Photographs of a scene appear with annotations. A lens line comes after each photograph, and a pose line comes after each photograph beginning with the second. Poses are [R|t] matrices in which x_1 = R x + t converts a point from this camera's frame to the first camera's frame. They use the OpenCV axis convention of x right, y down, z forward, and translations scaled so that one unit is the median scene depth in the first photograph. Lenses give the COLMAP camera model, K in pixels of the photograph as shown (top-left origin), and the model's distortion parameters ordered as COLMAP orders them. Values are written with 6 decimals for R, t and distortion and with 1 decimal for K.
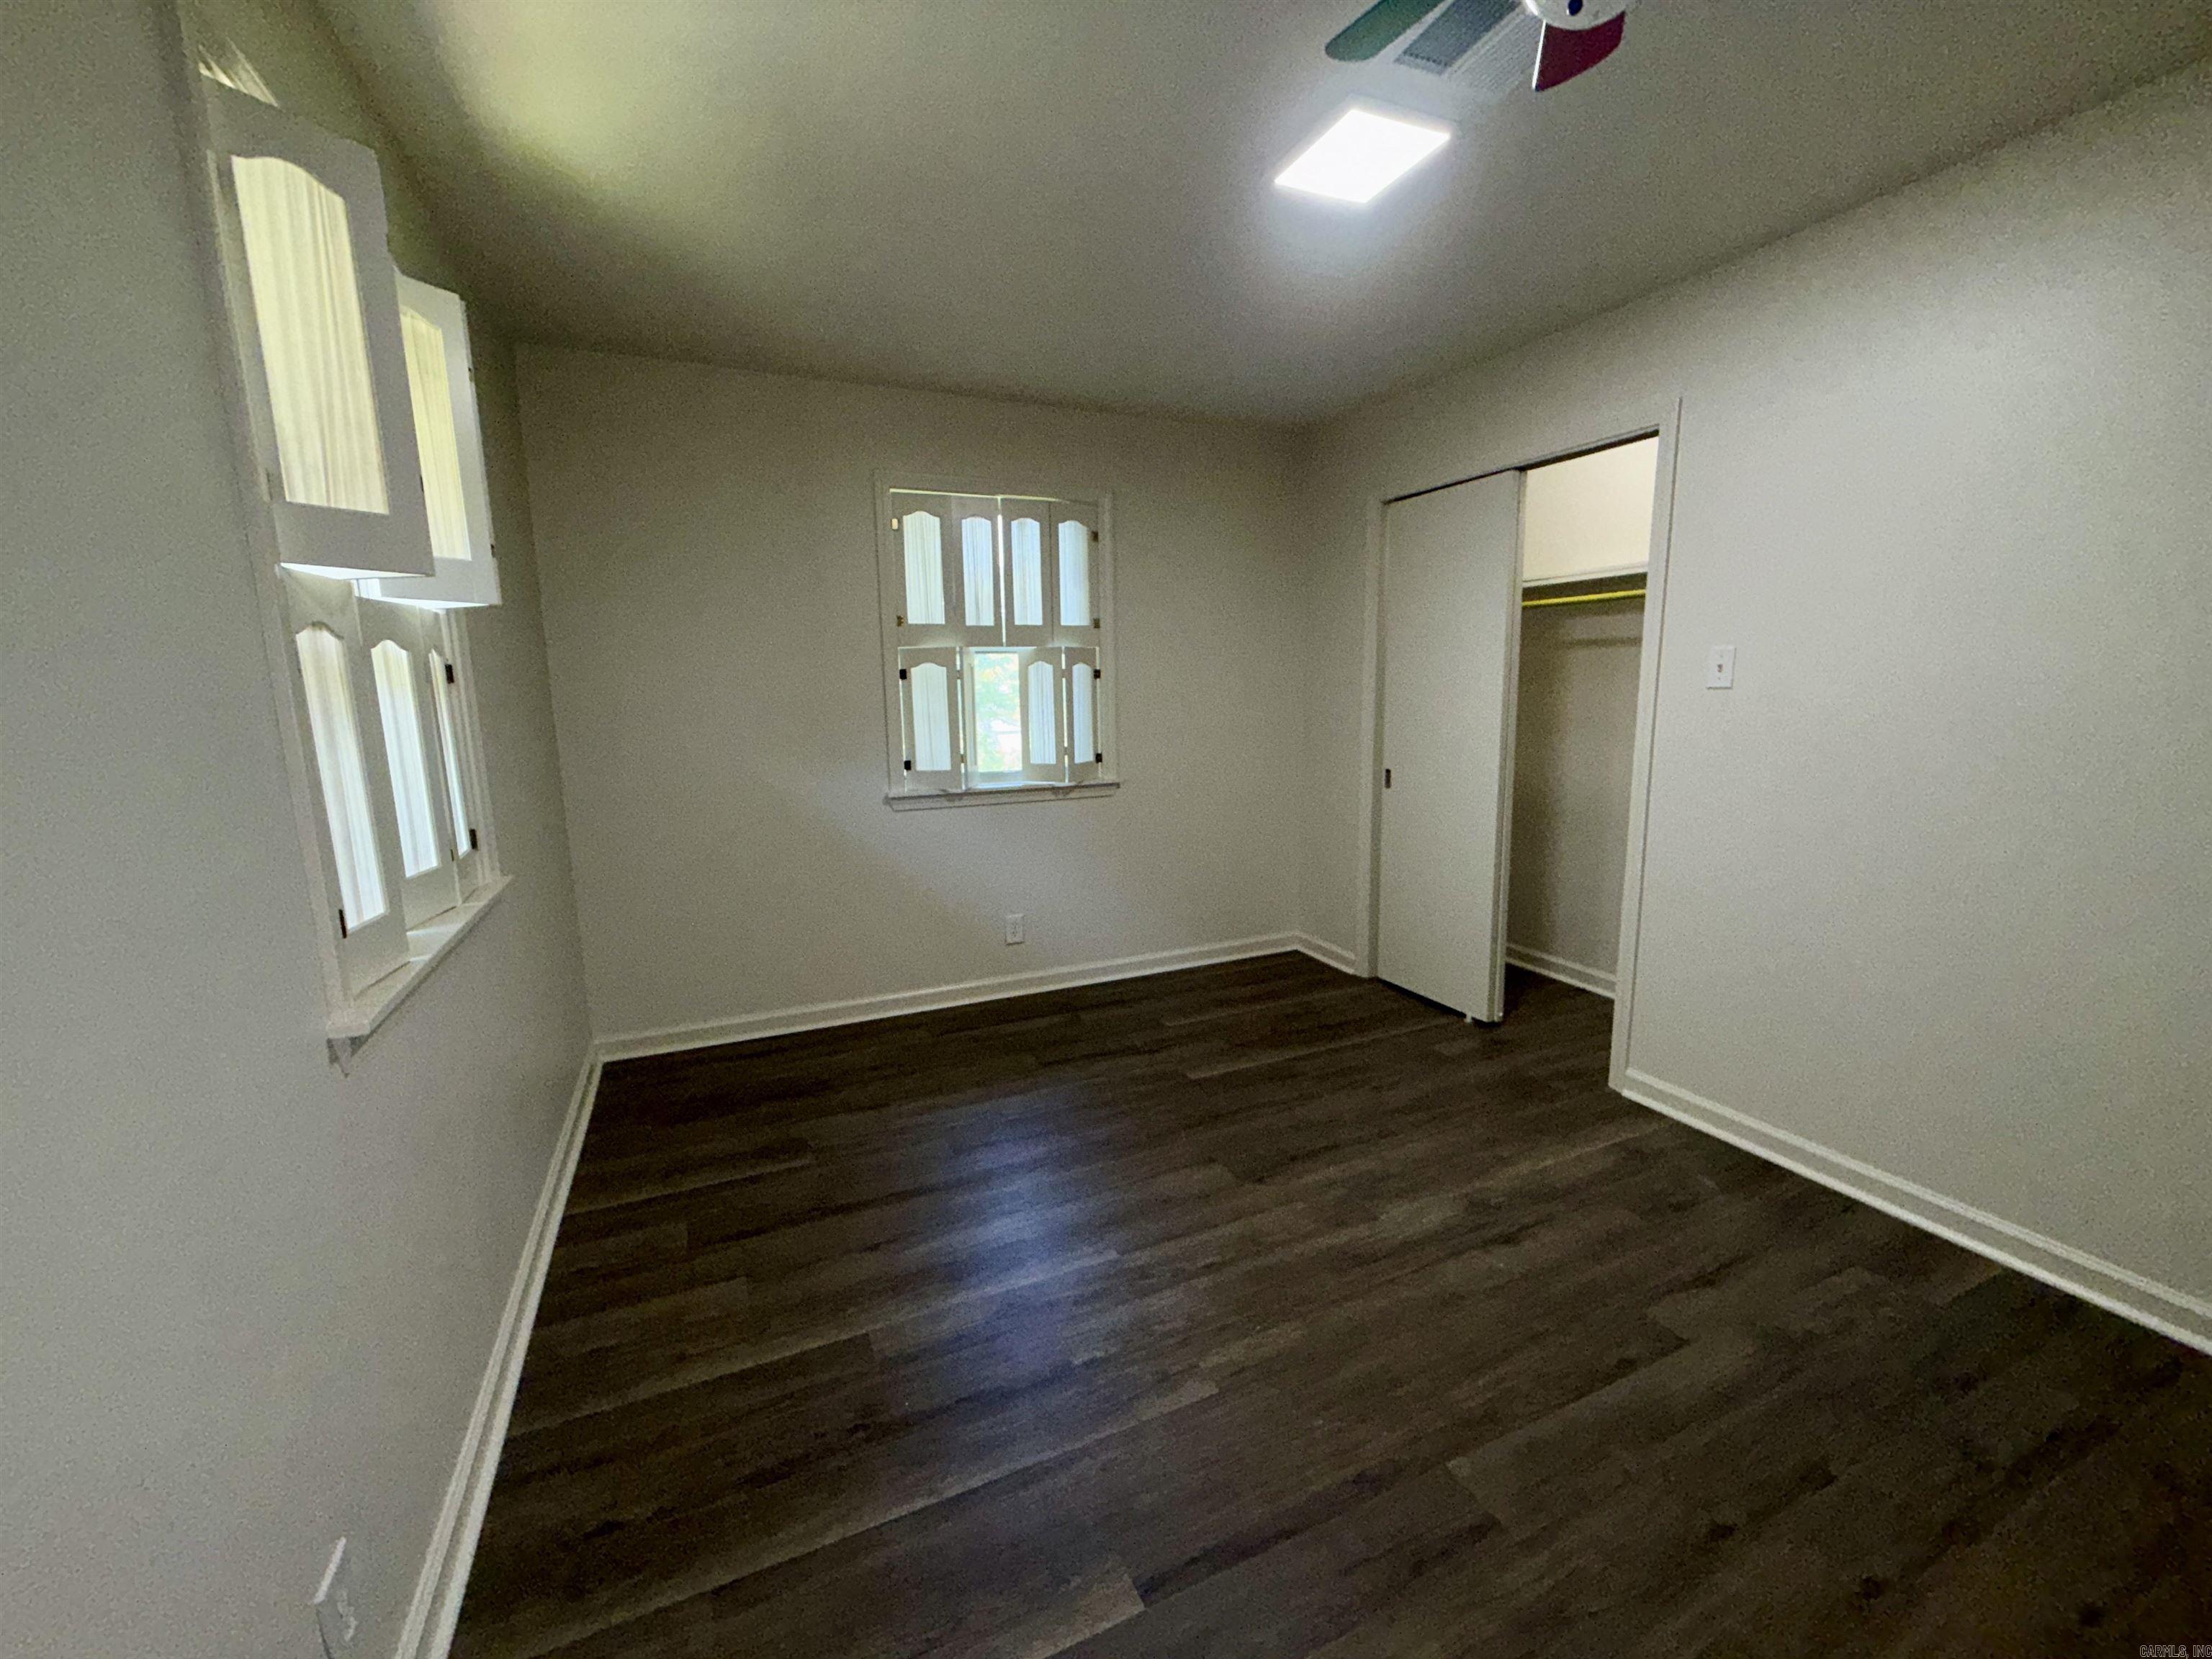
lens RADIAL K [[887.5, 0, 1116.9], [0, 887.5, 824.5], [0, 0, 1]] dist [-0.002762, -0.000325]
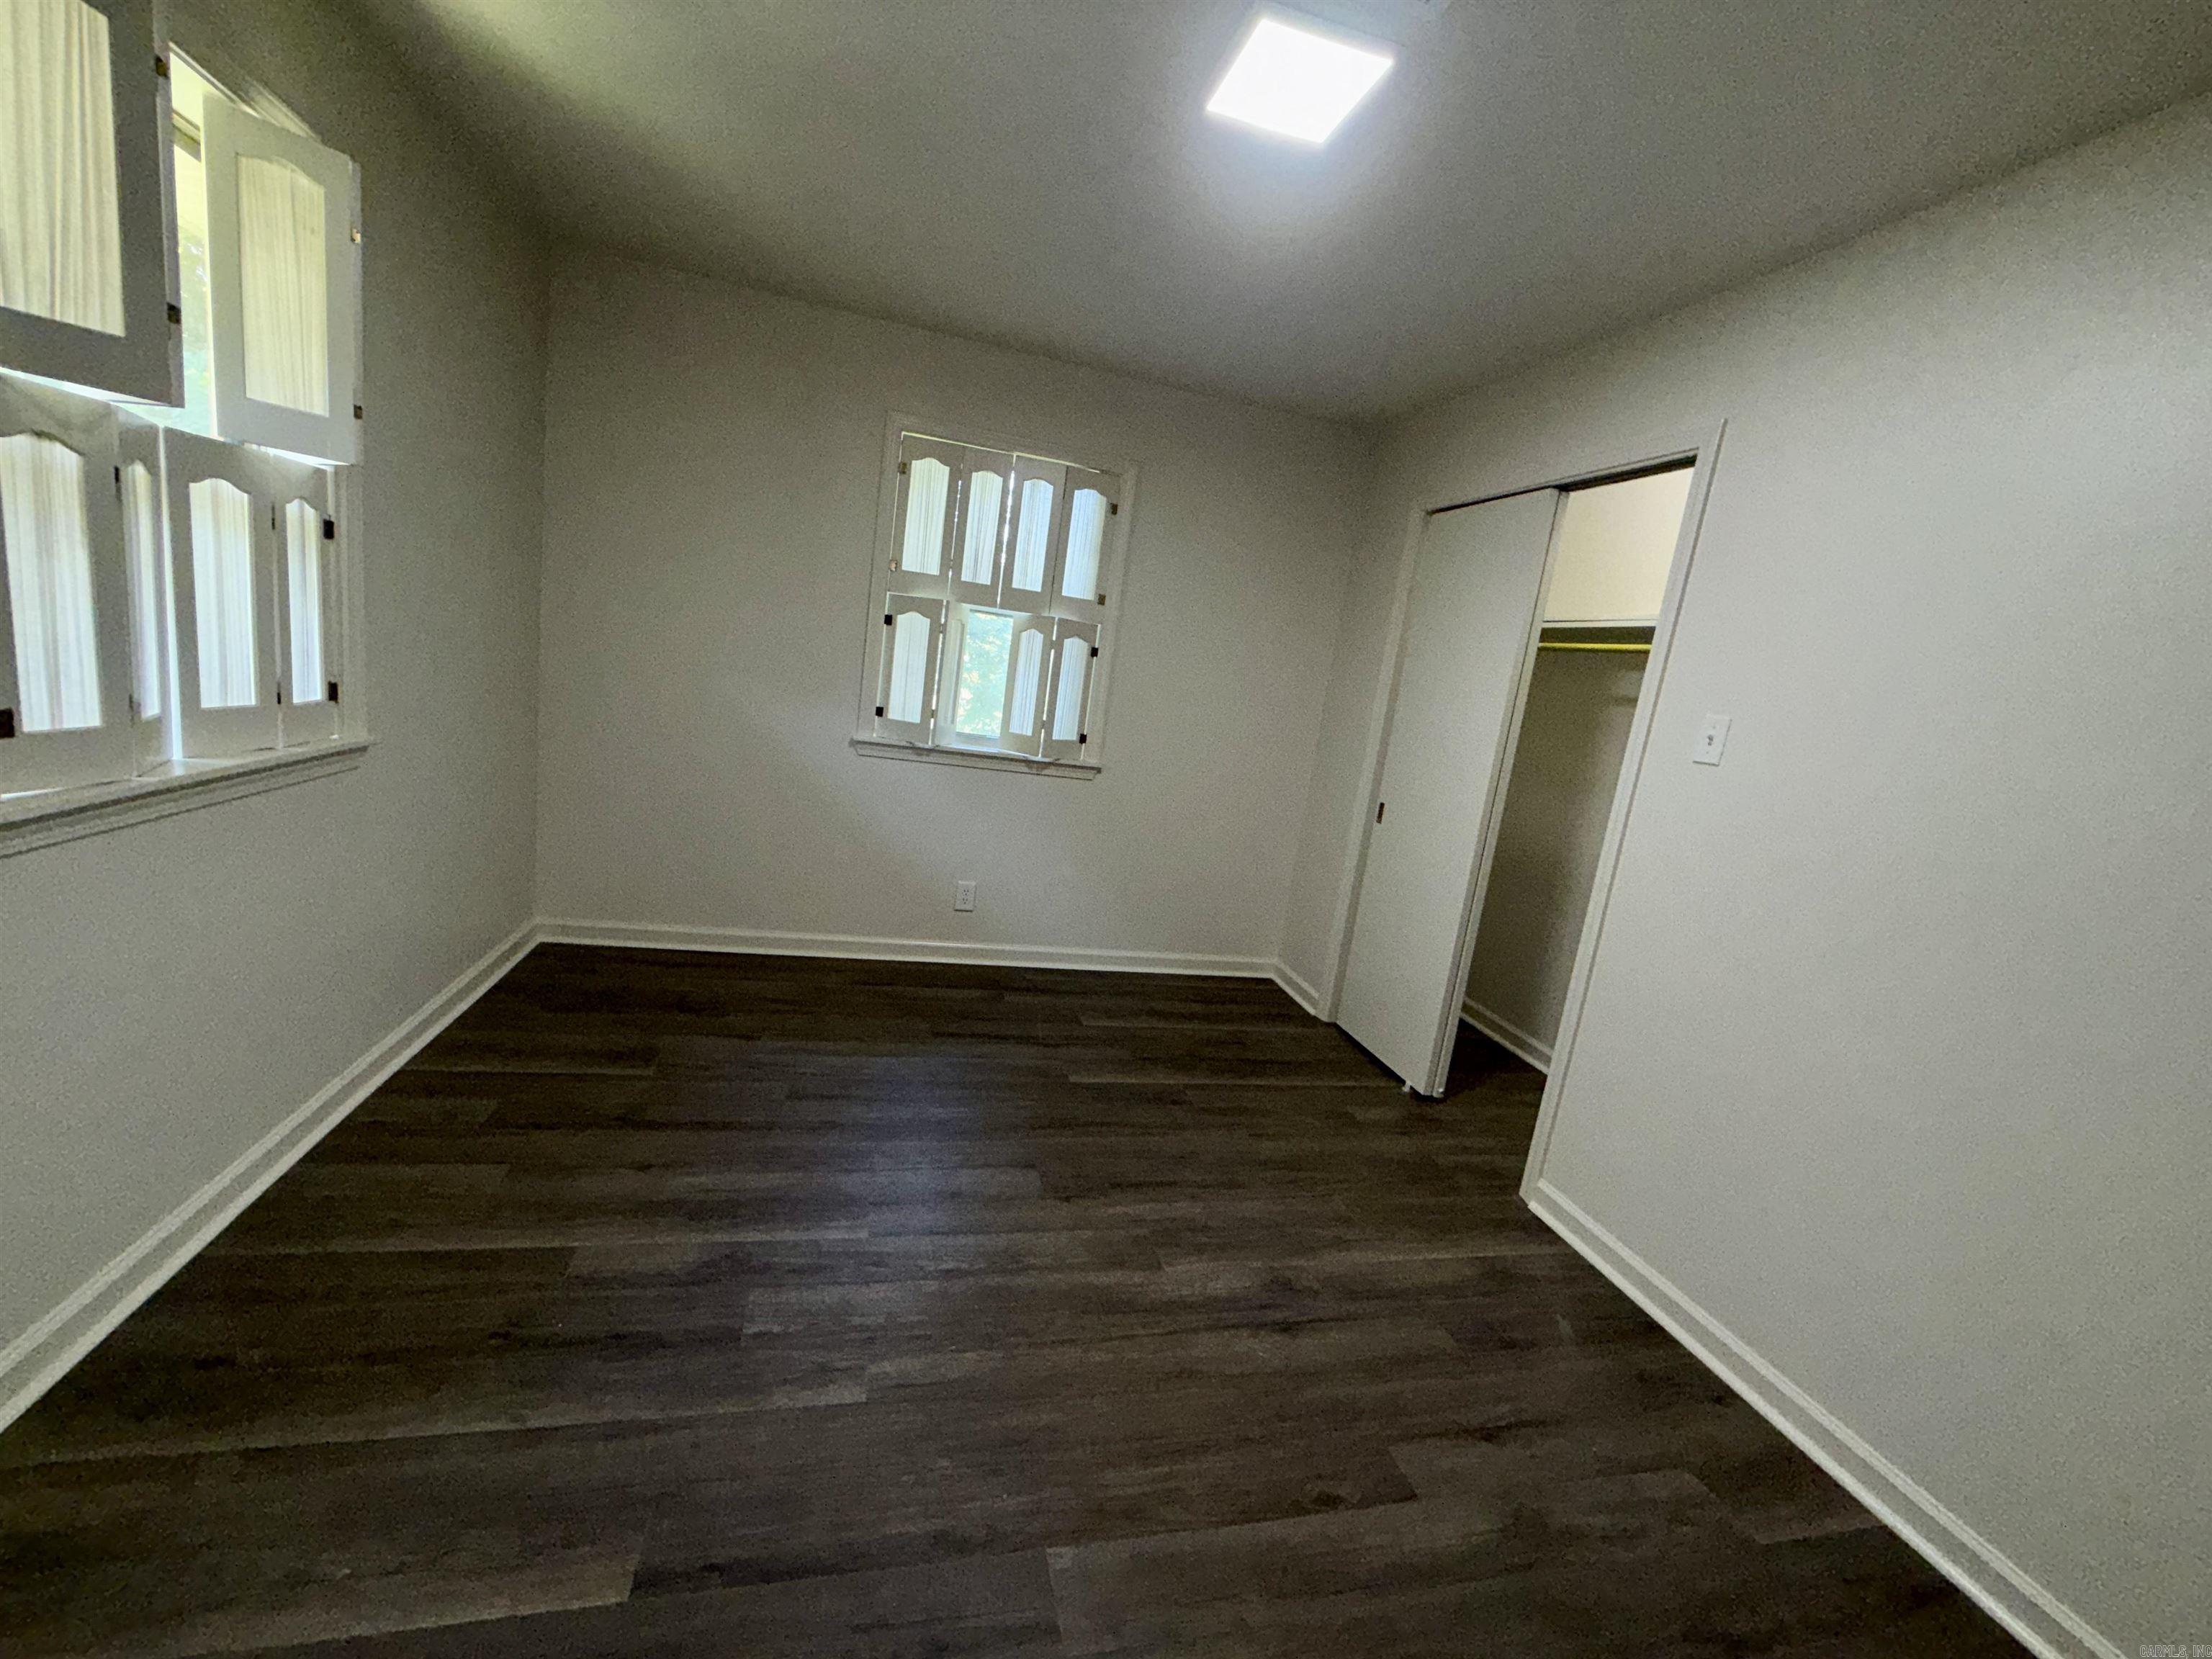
lens RADIAL K [[887.5, 0, 1117.3], [0, 887.5, 830.0], [0, 0, 1]] dist [-0.002762, -0.000325]
pose [[0.972779, 0.182092, -0.143328, 0.251138], [-0.180499, 0.983279, 0.024150, -0.011135], [0.145329, 0.002378, 0.989381, 0.075927]]
